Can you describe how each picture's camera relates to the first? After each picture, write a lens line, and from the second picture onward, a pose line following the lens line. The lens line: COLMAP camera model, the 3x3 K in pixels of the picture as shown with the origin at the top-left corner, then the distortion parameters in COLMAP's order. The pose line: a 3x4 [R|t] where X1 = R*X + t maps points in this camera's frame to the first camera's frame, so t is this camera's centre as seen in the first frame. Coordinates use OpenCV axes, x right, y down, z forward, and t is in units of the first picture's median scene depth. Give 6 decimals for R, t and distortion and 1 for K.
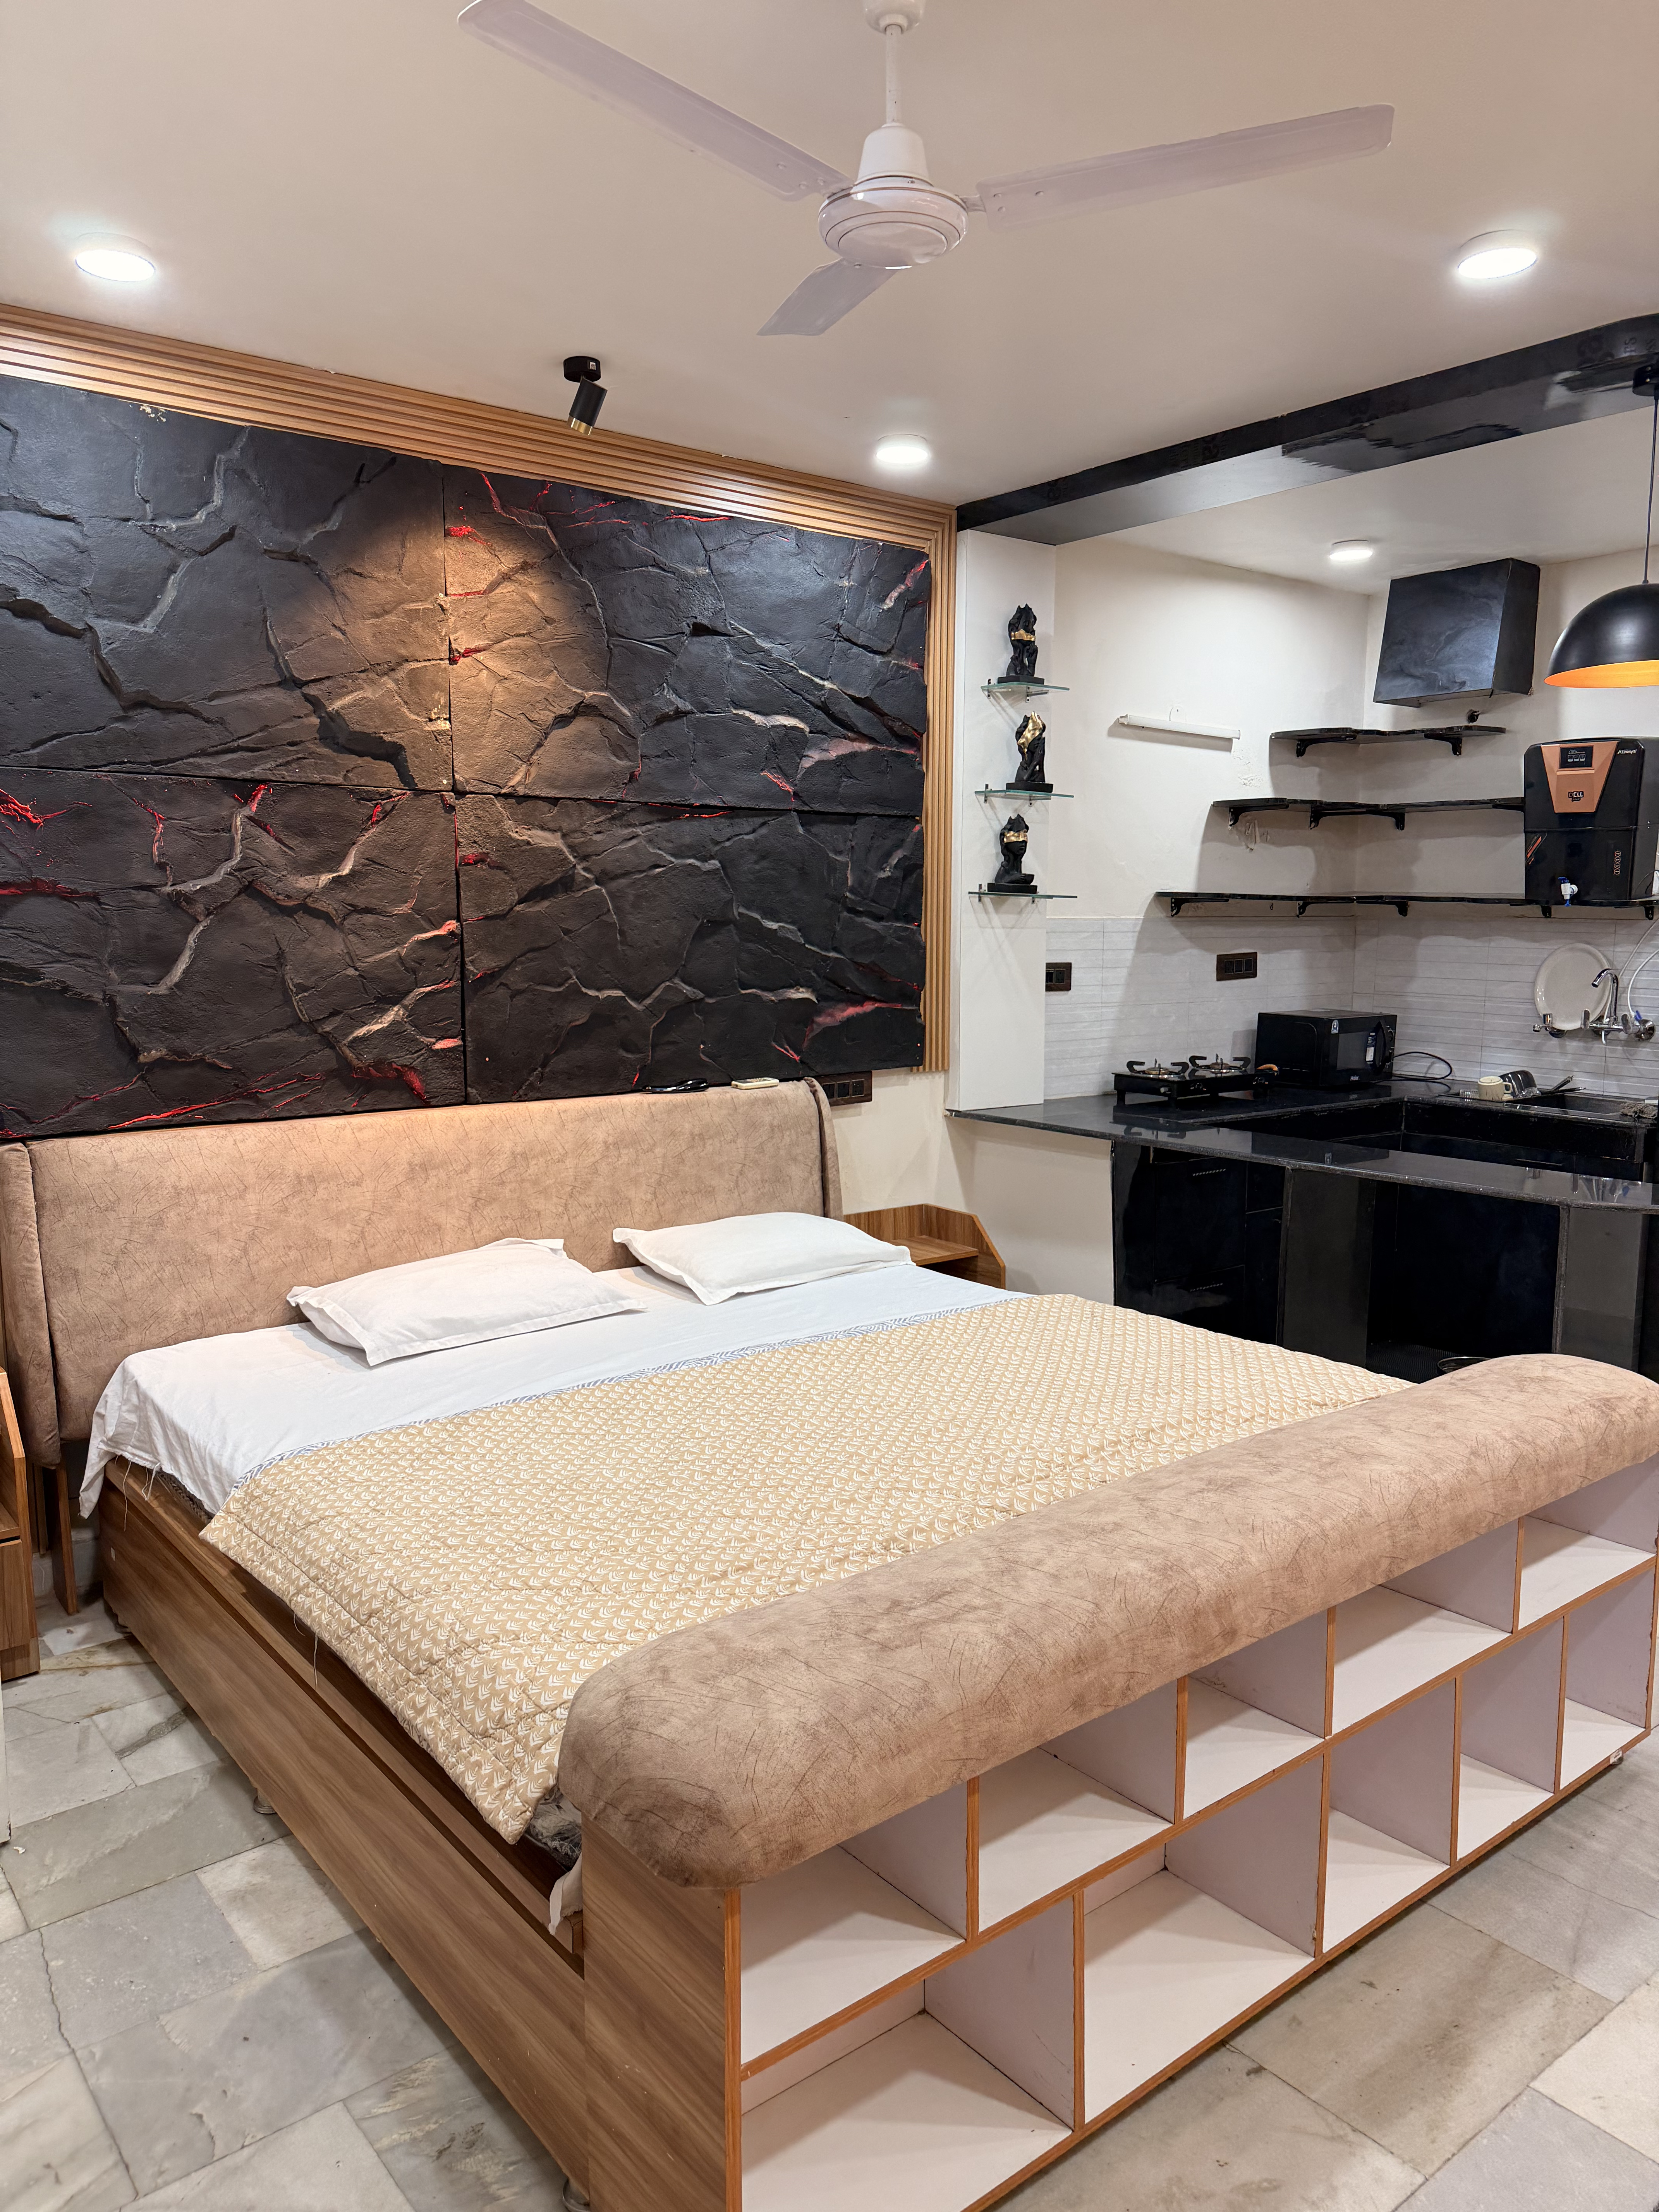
lens RADIAL K [[1555.7, 0, 833.4], [0, 1555.7, 1115.2], [0, 0, 1]] dist [0.110152, -0.168534]
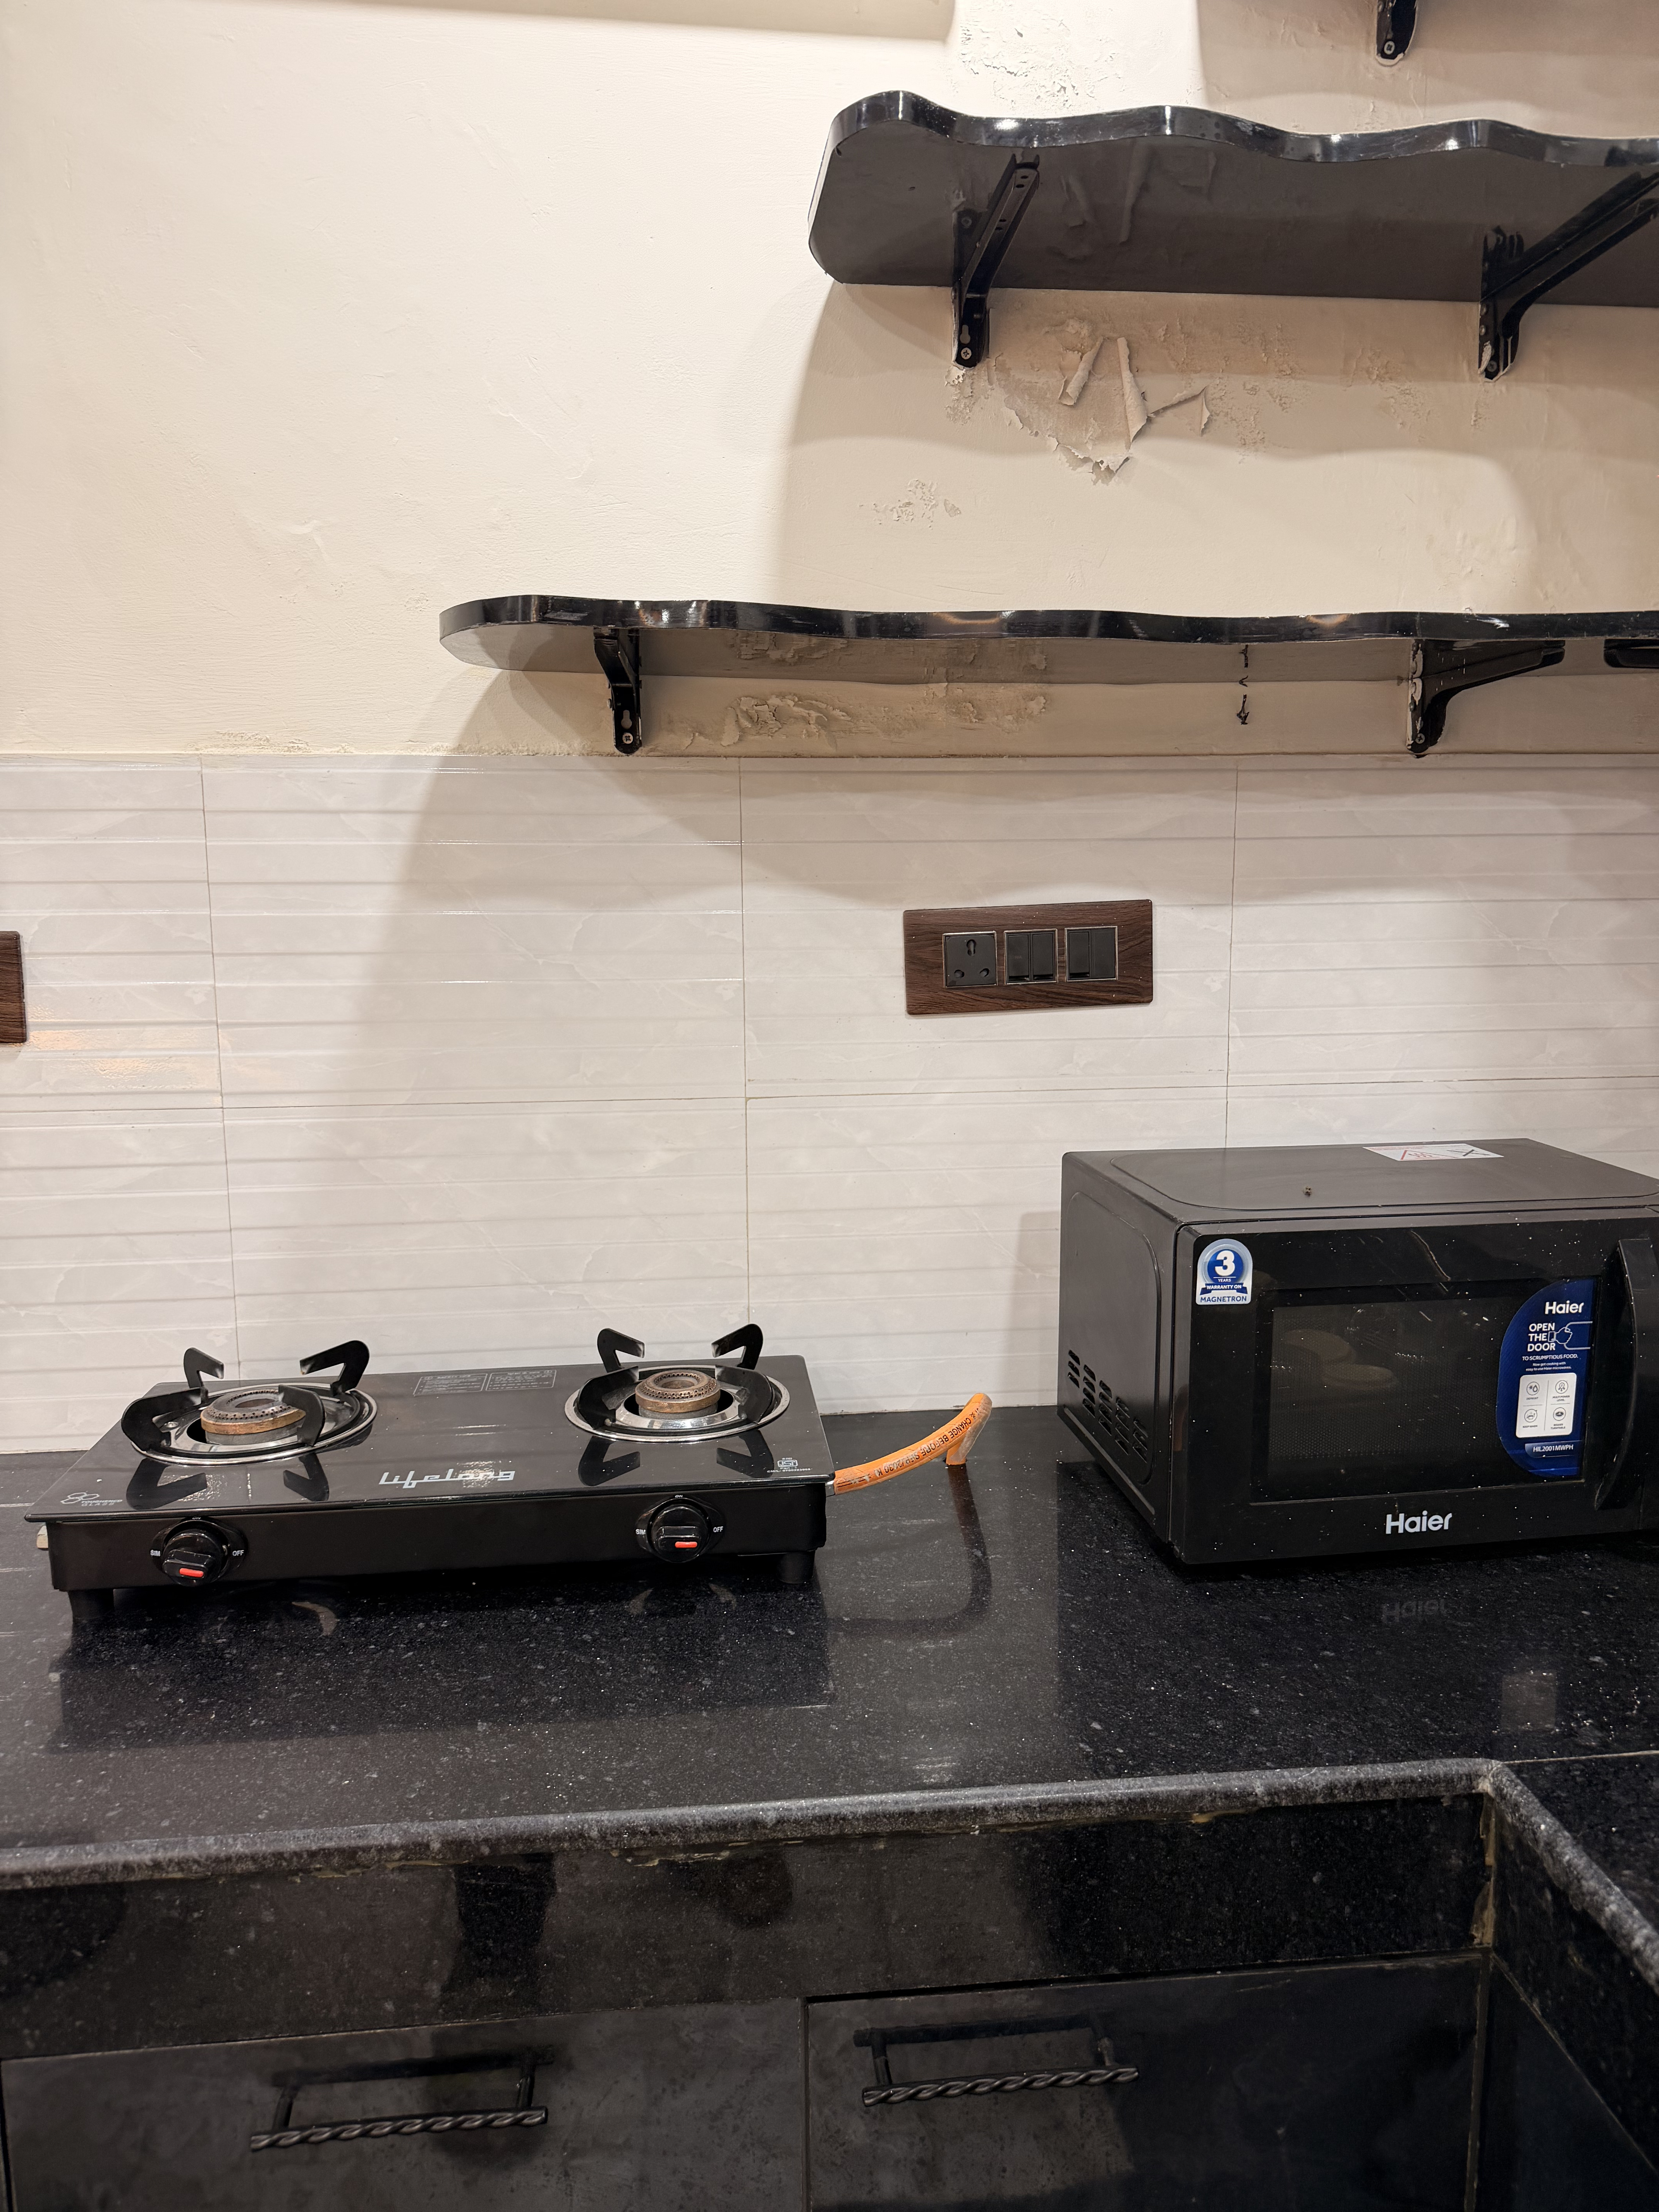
lens RADIAL K [[1555.7, 0, 833.4], [0, 1555.7, 1115.2], [0, 0, 1]] dist [0.110152, -0.168534]
pose [[0.849029, 0.063693, -0.524493, 0.369946], [-0.056470, 0.997960, 0.029778, -0.077123], [0.525320, 0.004336, 0.850894, 0.787949]]
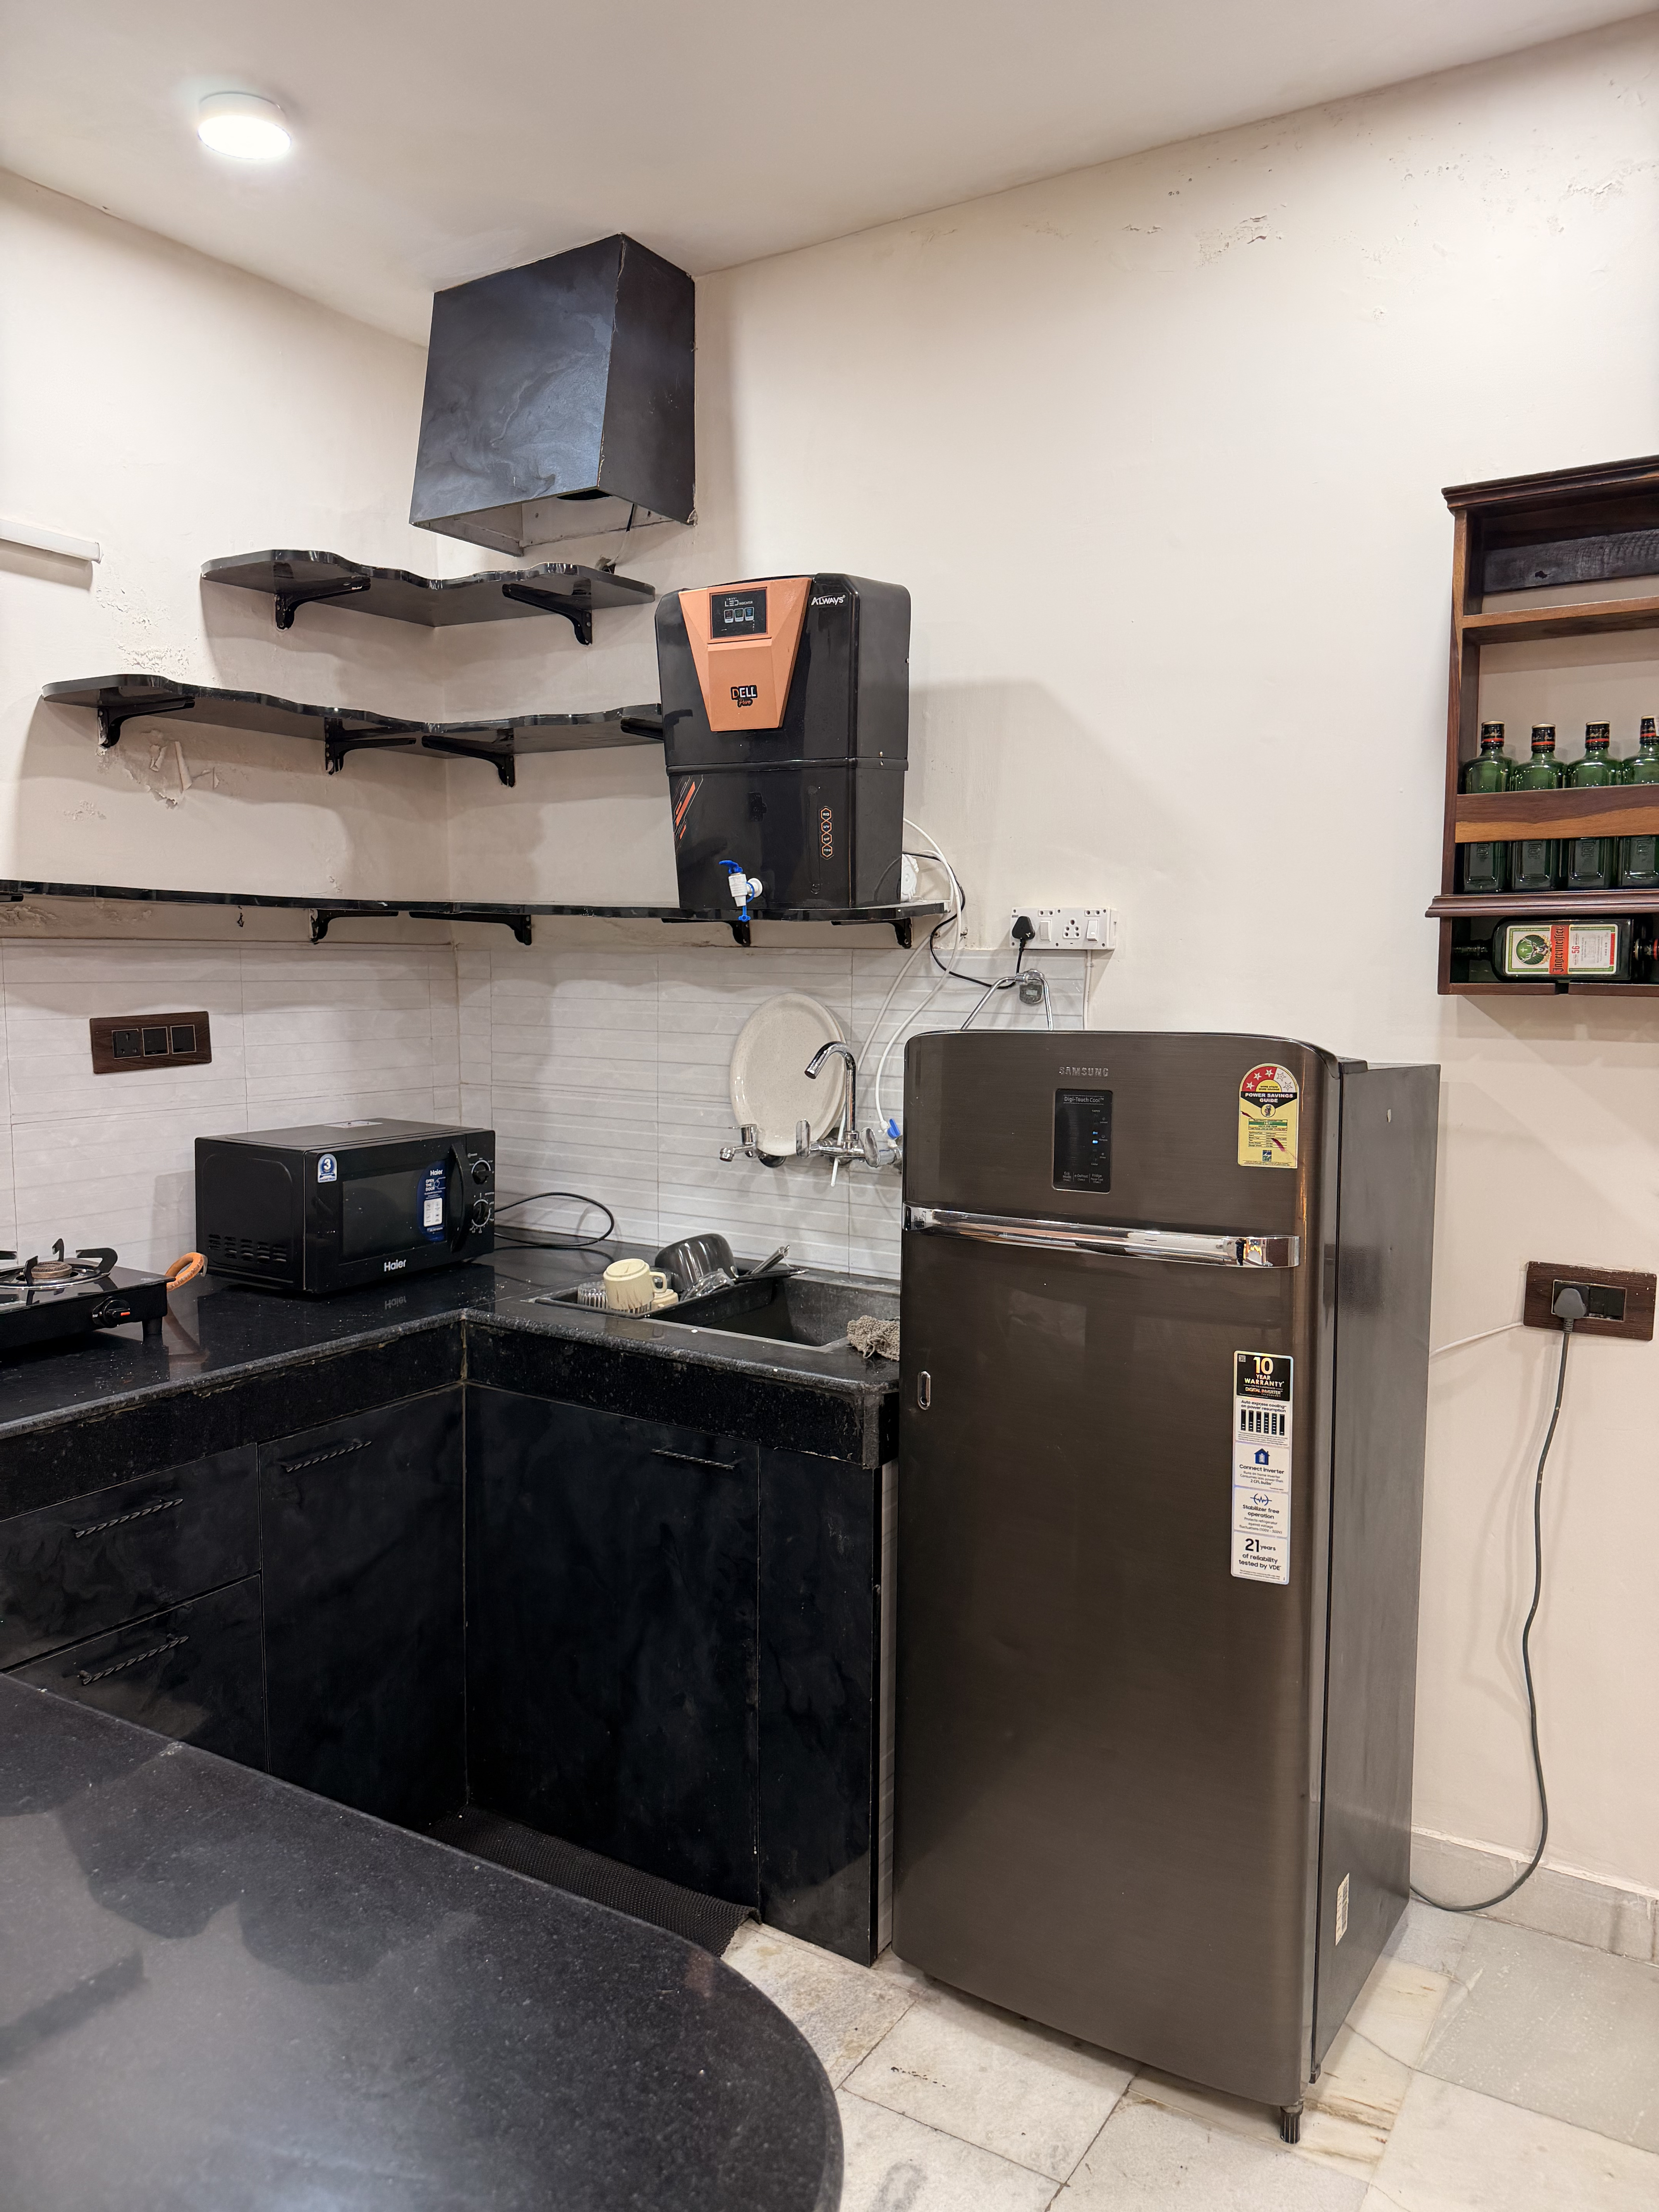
lens RADIAL K [[1555.7, 0, 833.4], [0, 1555.7, 1115.2], [0, 0, 1]] dist [0.110152, -0.168534]
pose [[0.943655, -0.035173, 0.329056, 0.300404], [0.044514, 0.998790, -0.020896, -0.054288], [-0.327923, 0.034366, 0.944079, 0.485681]]
